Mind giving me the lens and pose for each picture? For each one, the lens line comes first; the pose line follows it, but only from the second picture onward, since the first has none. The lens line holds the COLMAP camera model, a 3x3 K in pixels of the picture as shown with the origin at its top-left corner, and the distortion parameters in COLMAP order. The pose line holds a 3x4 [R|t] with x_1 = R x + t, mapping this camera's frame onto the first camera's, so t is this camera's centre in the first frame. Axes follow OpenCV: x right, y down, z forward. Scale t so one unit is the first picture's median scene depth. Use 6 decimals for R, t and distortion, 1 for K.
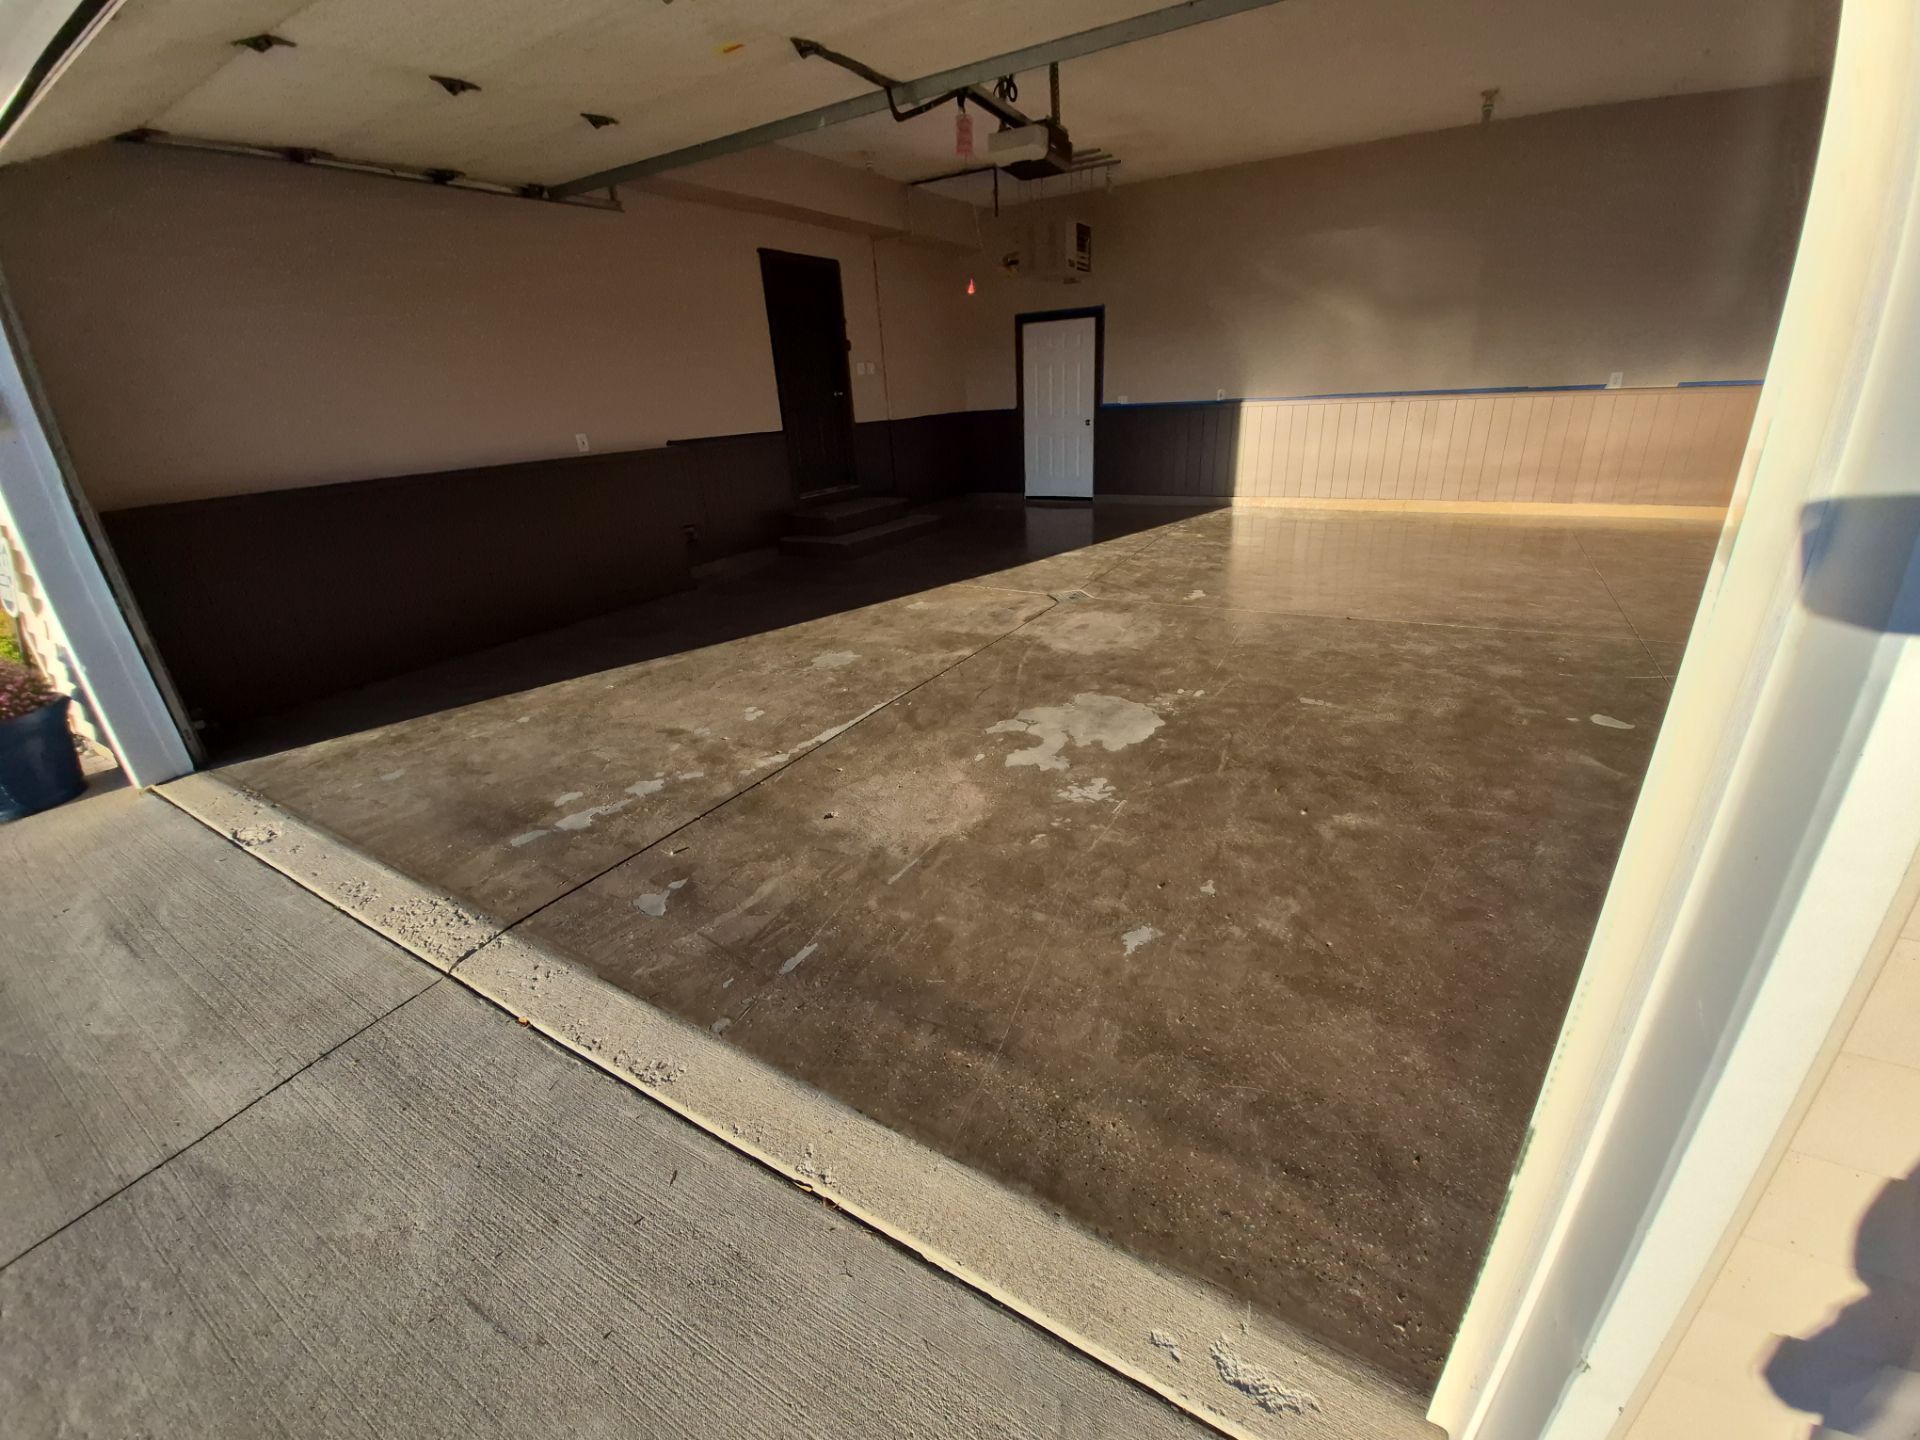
lens RADIAL K [[767.9, 0, 977.1], [0, 767.9, 692.9], [0, 0, 1]] dist [-0.004946, -0.009373]
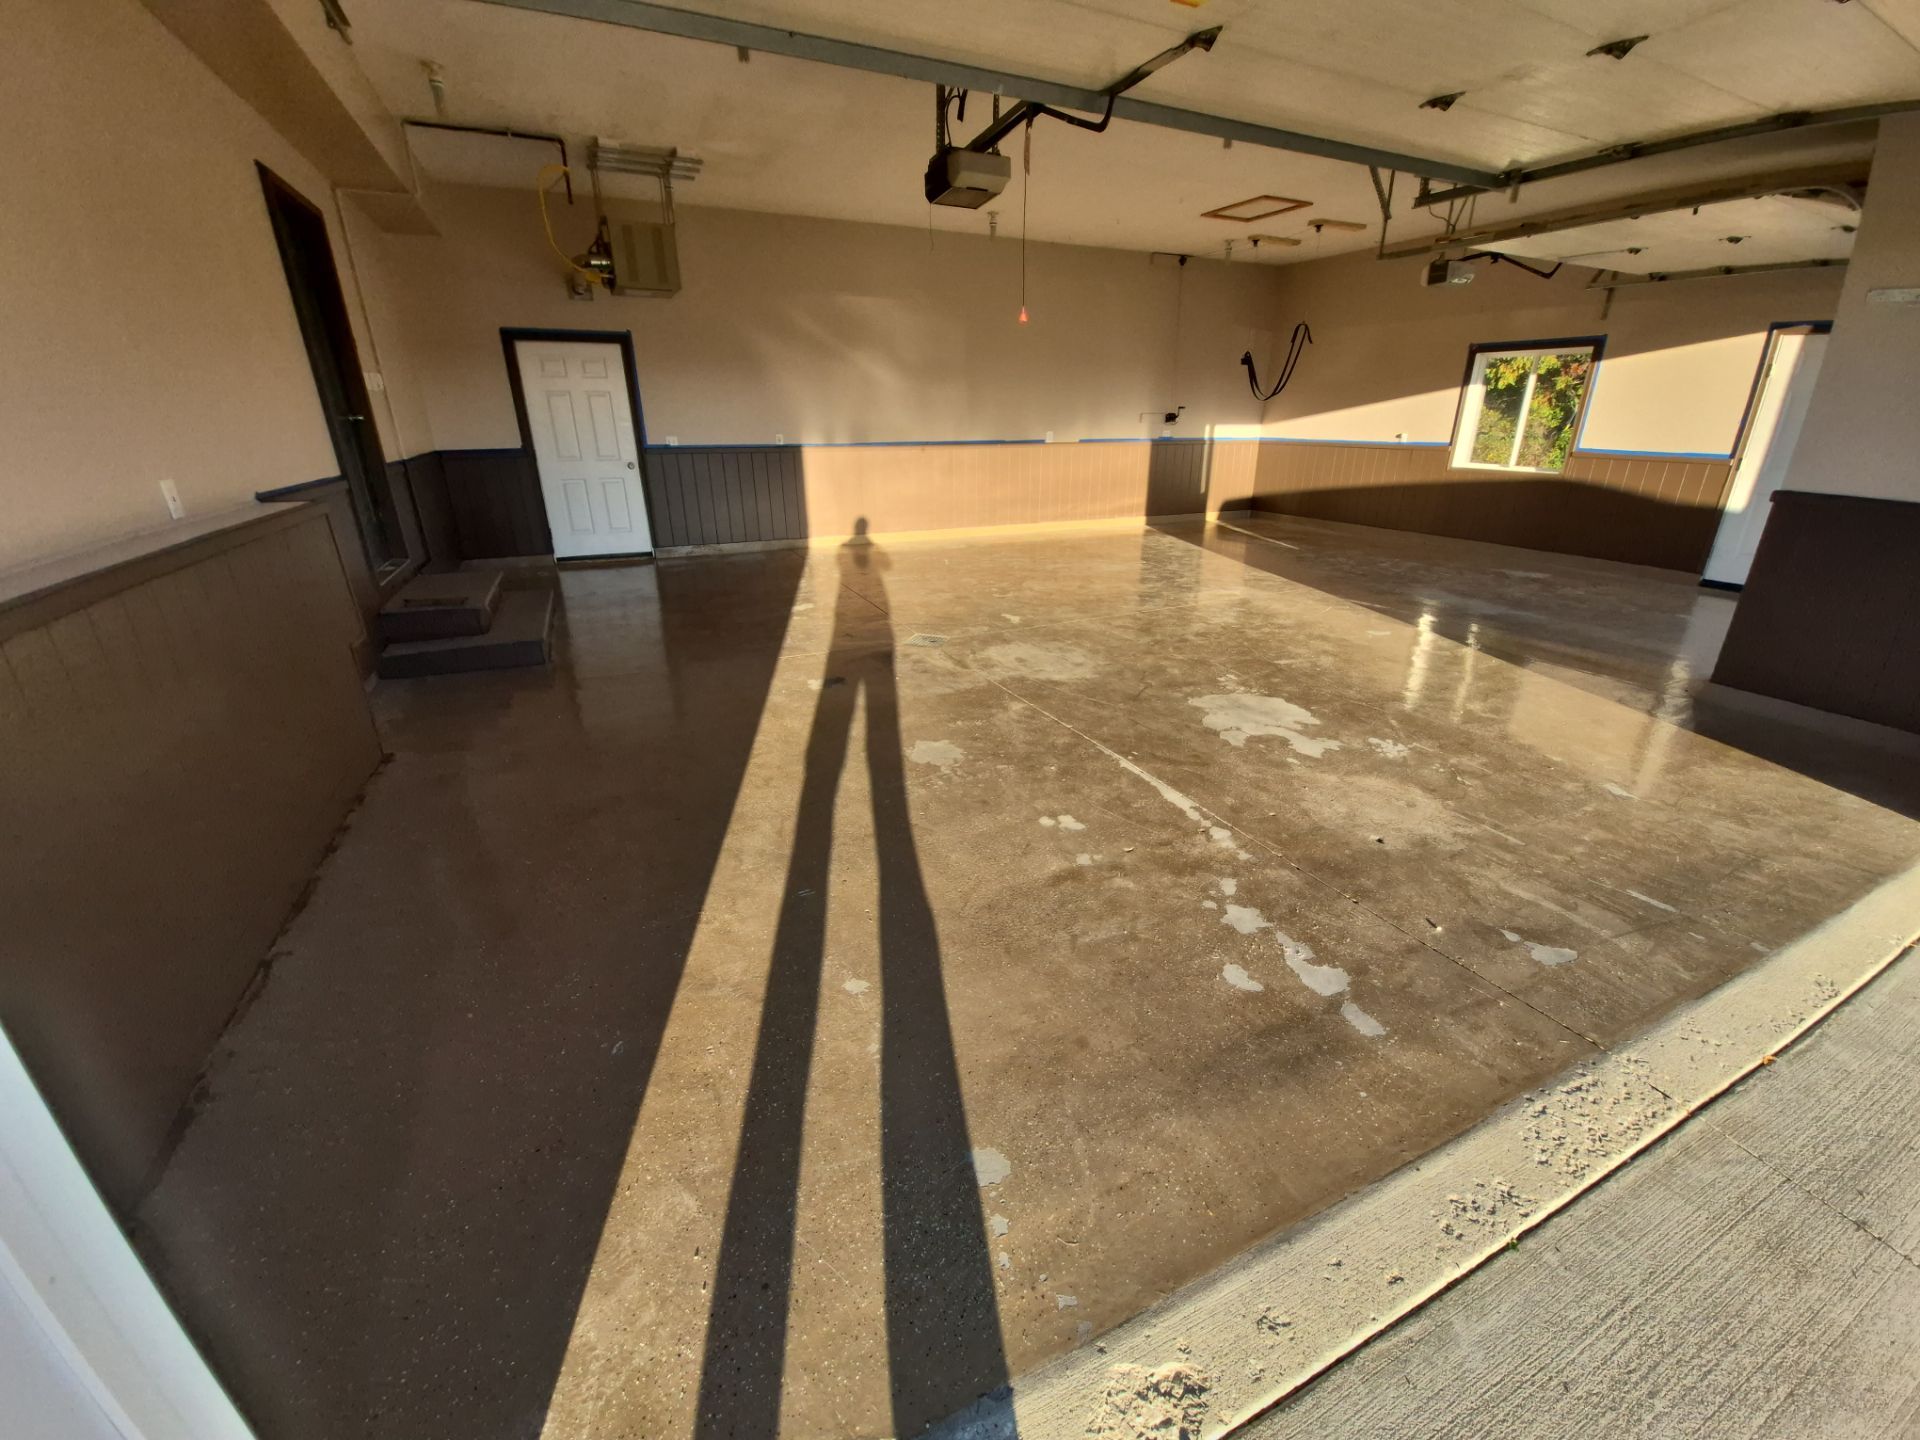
lens RADIAL K [[767.9, 0, 957.9], [0, 767.9, 705.8], [0, 0, 1]] dist [-0.004946, -0.009373]
pose [[0.578859, -0.238570, 0.779748, -1.025705], [0.272169, 0.957933, 0.091037, -0.204794], [-0.768665, 0.159526, 0.619440, 0.636689]]
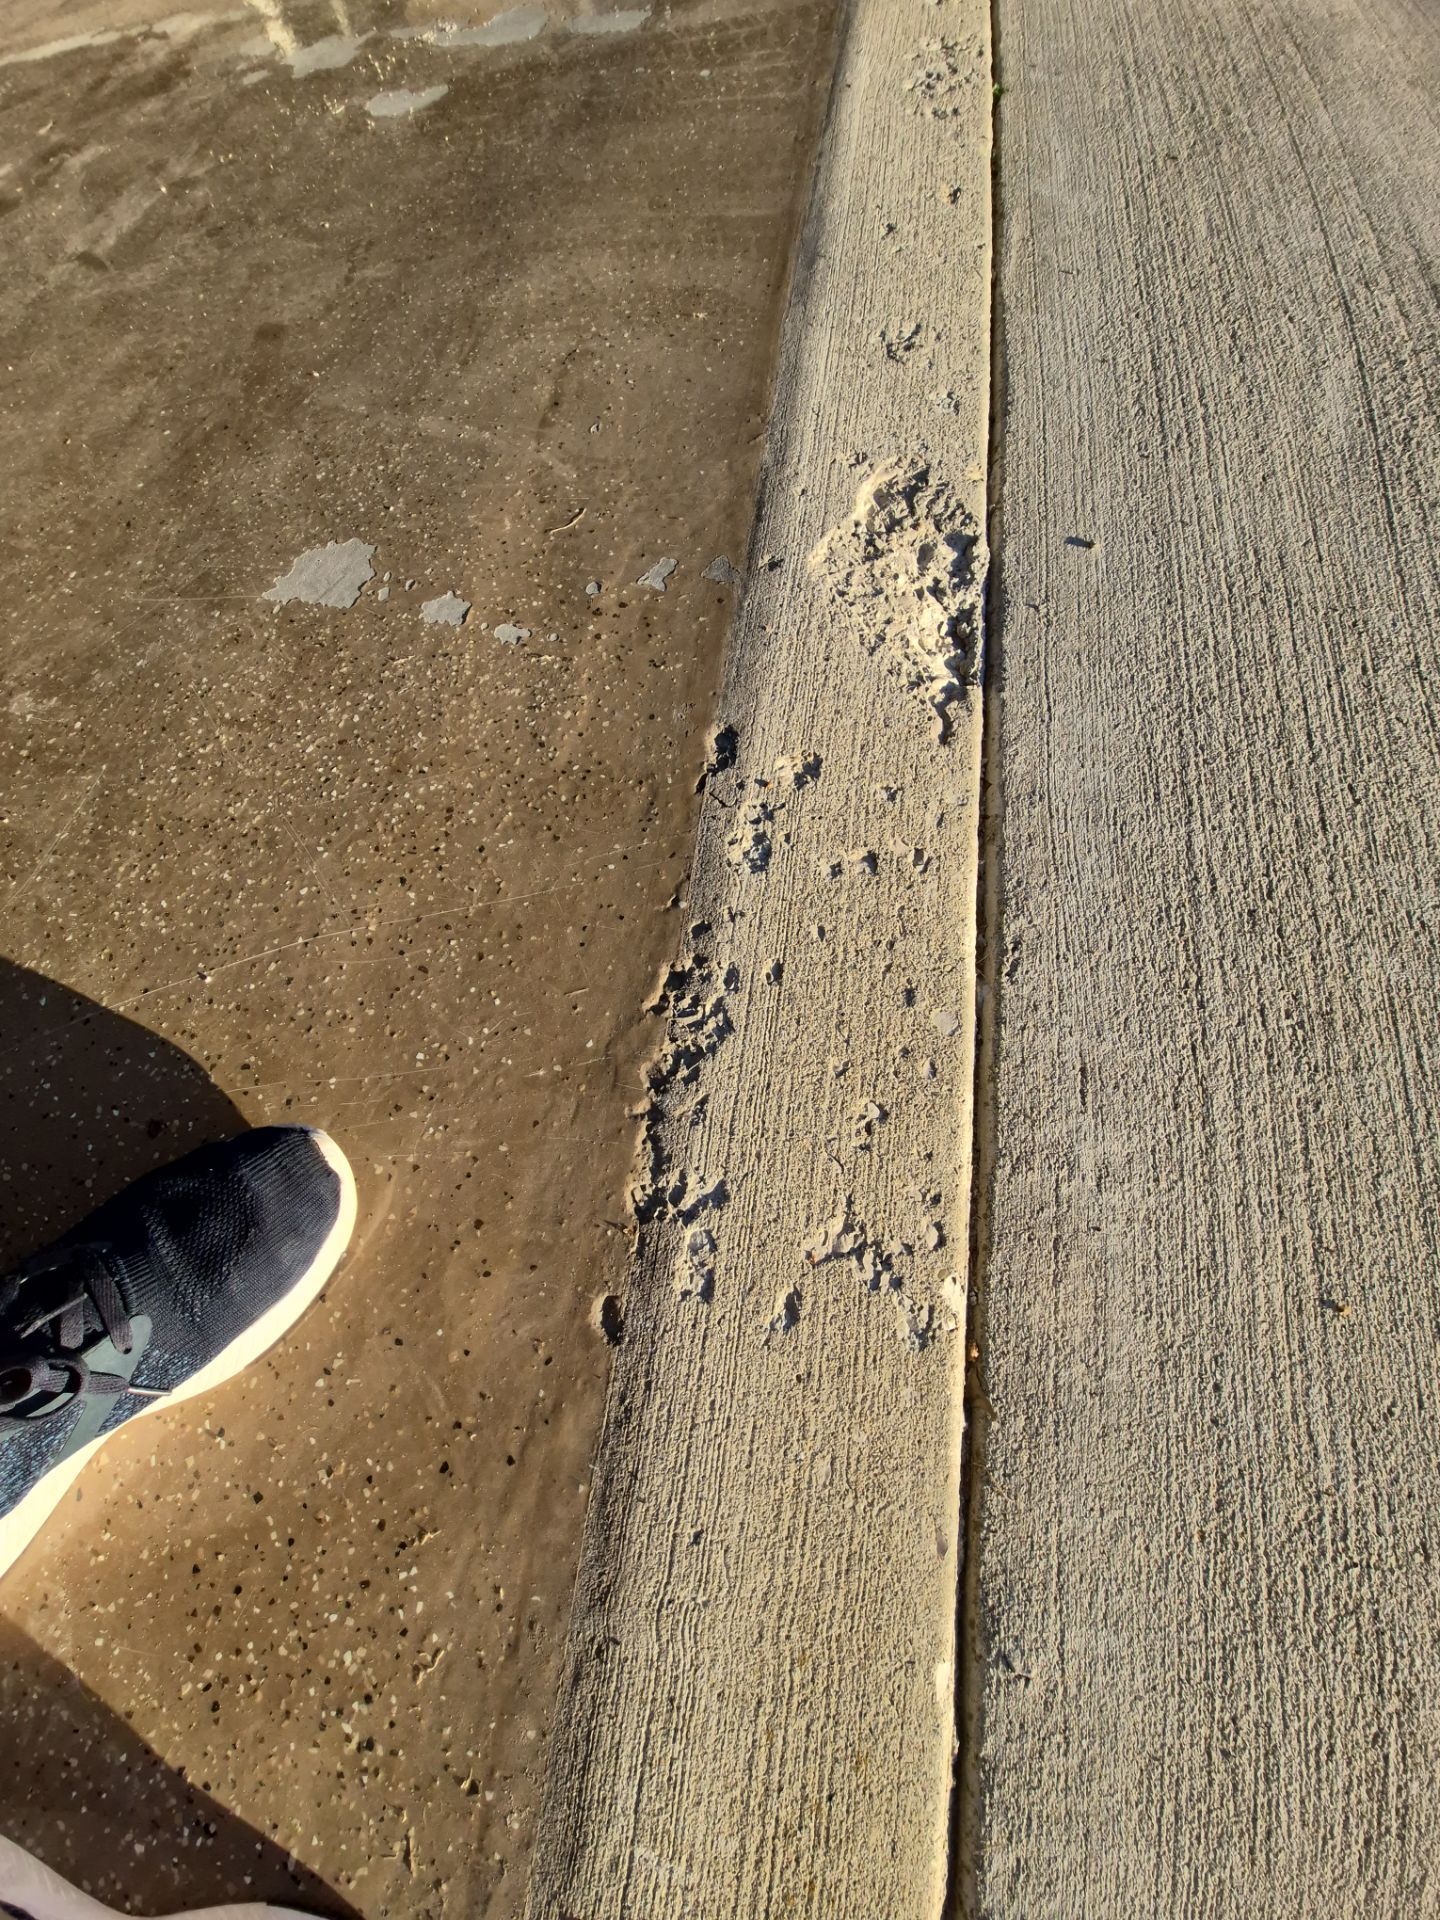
lens RADIAL K [[767.9, 0, 721.4], [0, 767.9, 968.7], [0, 0, 1]] dist [-0.004946, -0.009373]
pose [[-0.363472, -0.826778, 0.429333, -0.922056], [0.455888, 0.244048, 0.855924, 0.009692], [-0.812437, 0.506832, 0.288214, 0.863320]]
